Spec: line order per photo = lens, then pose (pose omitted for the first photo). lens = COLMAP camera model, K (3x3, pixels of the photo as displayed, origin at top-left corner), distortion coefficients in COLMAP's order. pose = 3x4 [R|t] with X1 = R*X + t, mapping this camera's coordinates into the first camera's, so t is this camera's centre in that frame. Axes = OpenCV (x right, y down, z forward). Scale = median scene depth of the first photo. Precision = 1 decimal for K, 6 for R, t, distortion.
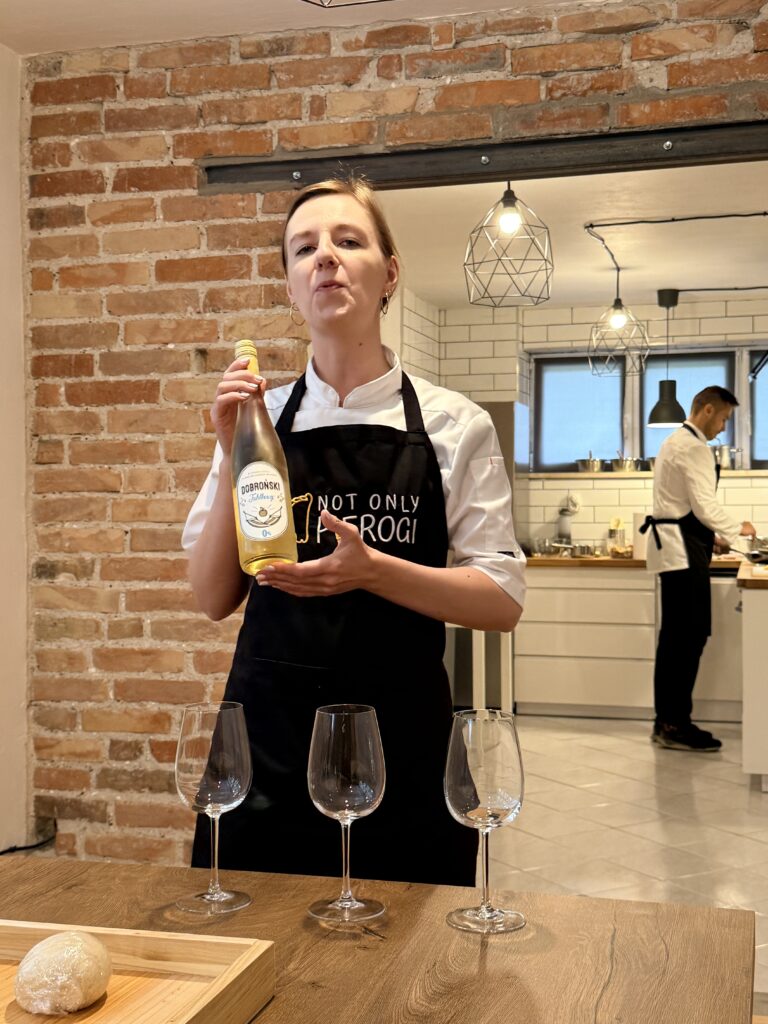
lens RADIAL K [[1365.1, 0, 384.0], [0, 1365.1, 512.0], [0, 0, 1]] dist [0.189423, -0.325741]
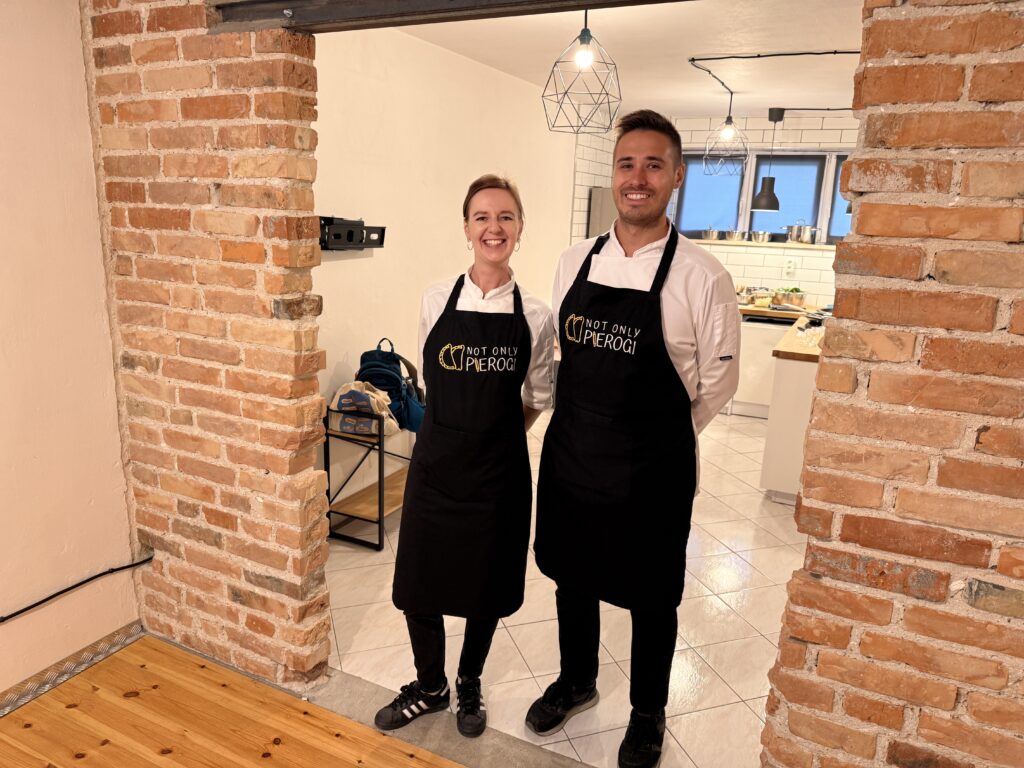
lens RADIAL K [[728.9, 0, 512.0], [0, 728.9, 384.0], [0, 0, 1]] dist [0.001248, -0.003036]
pose [[0.981501, 0.085214, -0.171448, 0.209411], [-0.044901, 0.972967, 0.226538, -0.103873], [0.186118, -0.214649, 0.958794, 0.442562]]
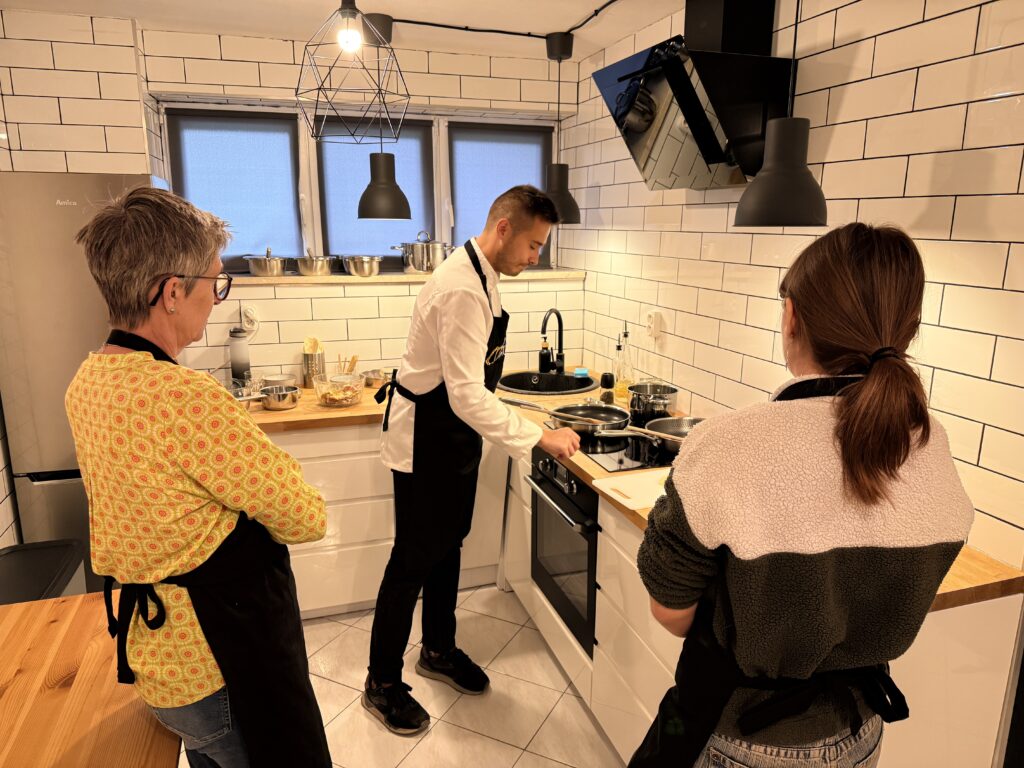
lens RADIAL K [[728.9, 0, 512.0], [0, 728.9, 384.0], [0, 0, 1]] dist [0.001248, -0.003036]
pose [[0.831467, -0.116554, 0.543211, 0.091853], [-0.001973, 0.977121, 0.212677, -0.130206], [-0.555571, -0.177905, 0.812214, 1.392914]]
